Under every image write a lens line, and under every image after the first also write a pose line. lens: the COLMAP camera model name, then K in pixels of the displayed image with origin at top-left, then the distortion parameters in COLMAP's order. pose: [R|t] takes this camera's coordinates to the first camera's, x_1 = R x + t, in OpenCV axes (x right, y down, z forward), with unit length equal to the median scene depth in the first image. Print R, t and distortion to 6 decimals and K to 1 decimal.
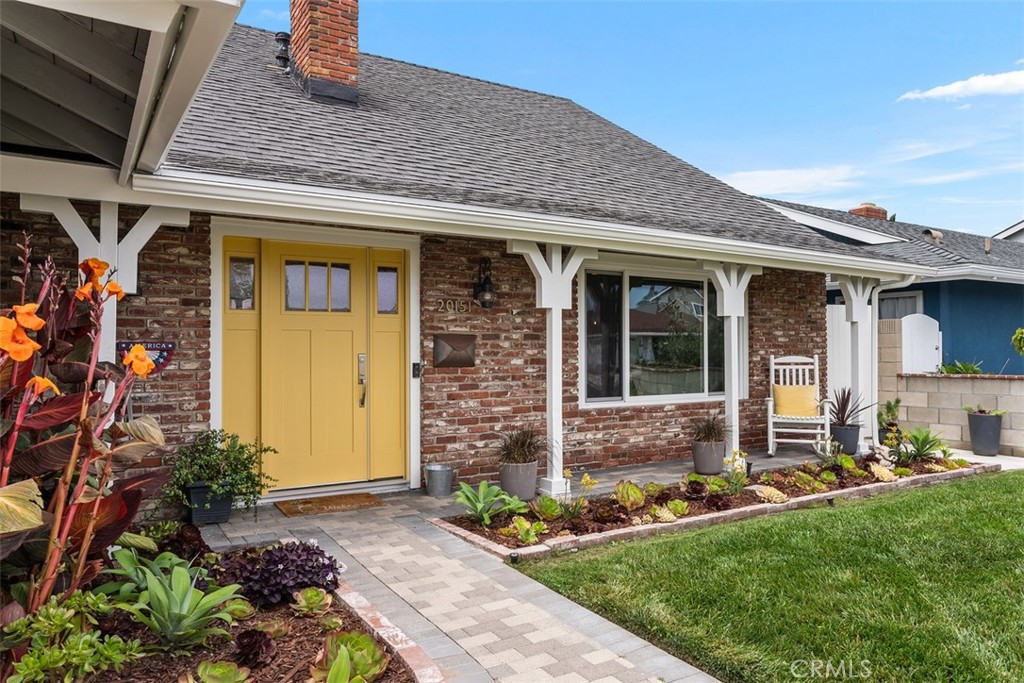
lens RADIAL K [[699.8, 0, 512.0], [0, 699.8, 341.5], [0, 0, 1]] dist [-0.007009, 0.001594]
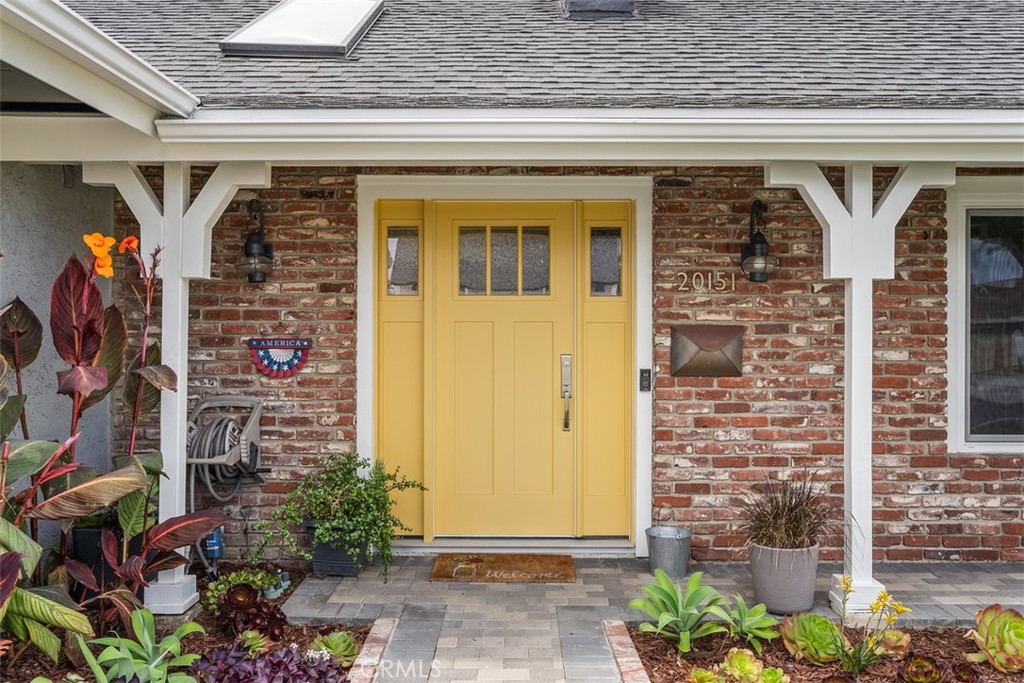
lens RADIAL K [[800.7, 0, 517.9], [0, 800.7, 334.1], [0, 0, 1]] dist [-0.030101, 0.057320]
pose [[0.848837, 0.002193, -0.528650, 0.159011], [0.003239, 0.999951, 0.009349, -0.009679], [0.528644, -0.009648, 0.848789, 0.287859]]
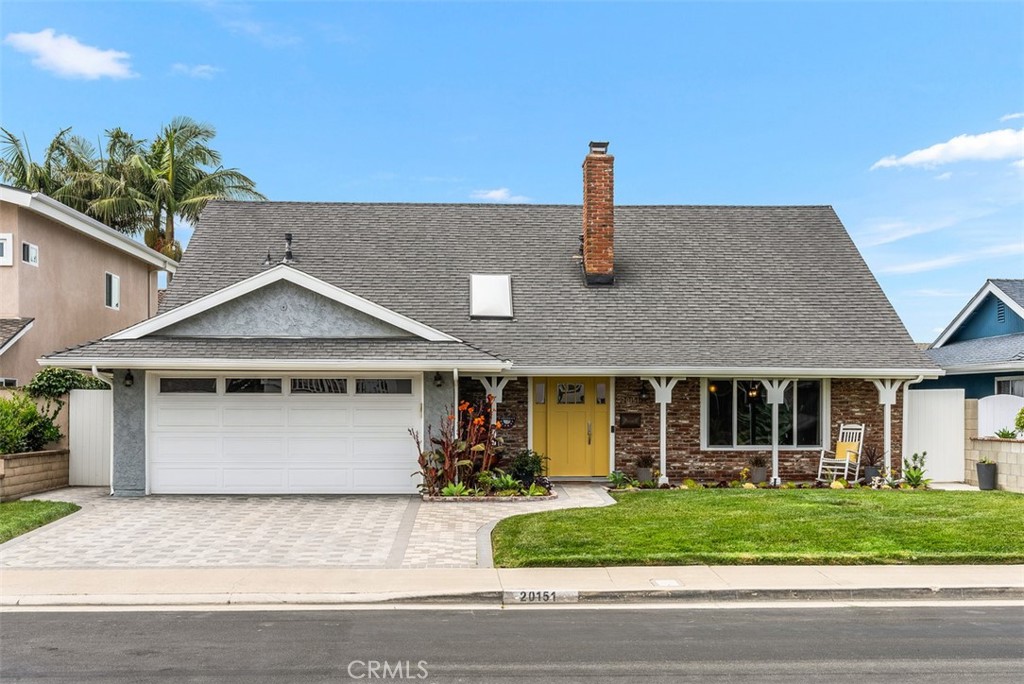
lens RADIAL K [[1234.1, 0, 512.0], [0, 1234.1, 342.0], [0, 0, 1]] dist [-0.031966, -0.002817]
pose [[0.868475, -0.018037, -0.495406, 1.533117], [0.002772, 0.999499, -0.031531, -0.113408], [0.495726, 0.026010, 0.868089, -2.582480]]
